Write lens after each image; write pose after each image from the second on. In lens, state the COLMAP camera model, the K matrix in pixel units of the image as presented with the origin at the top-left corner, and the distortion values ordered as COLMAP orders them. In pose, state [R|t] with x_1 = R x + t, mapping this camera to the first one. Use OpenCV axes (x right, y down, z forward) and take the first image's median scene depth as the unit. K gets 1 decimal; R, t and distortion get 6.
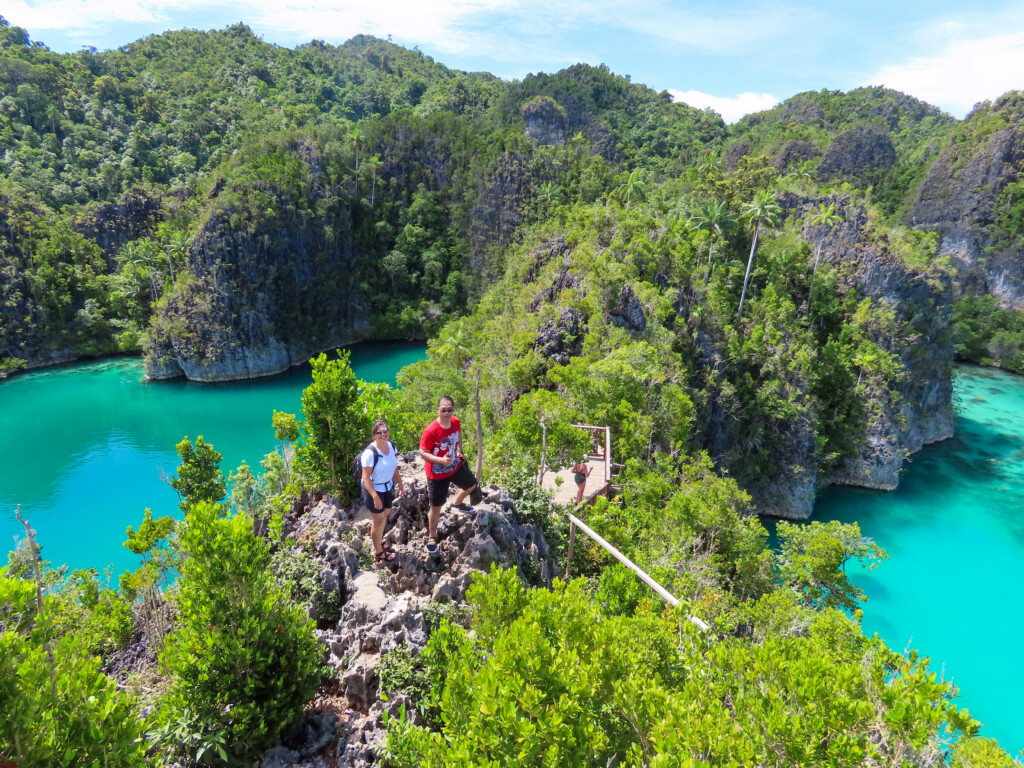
lens RADIAL K [[645.6, 0, 512.8], [0, 645.6, 387.3], [0, 0, 1]] dist [-0.006271, -0.004592]
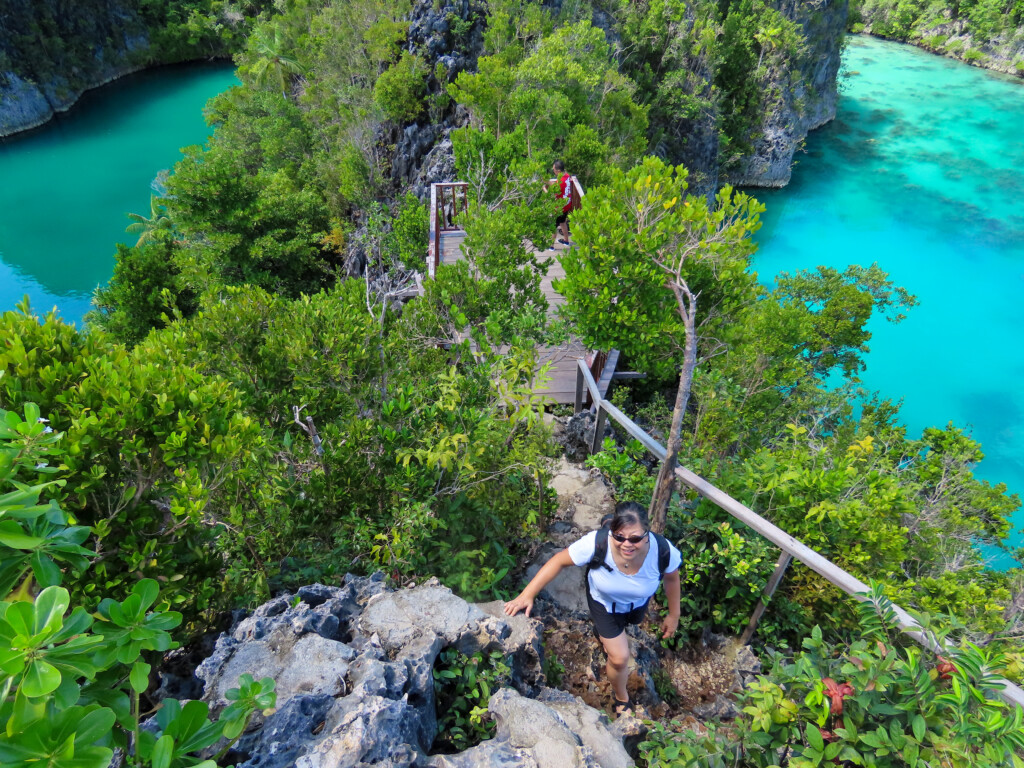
lens RADIAL K [[645.6, 0, 505.8], [0, 645.6, 382.8], [0, 0, 1]] dist [-0.006271, -0.004592]
pose [[0.970207, -0.177027, 0.165408, -0.017151], [0.095557, 0.906978, 0.410195, -0.006166], [-0.222637, -0.382168, 0.896872, 0.130908]]
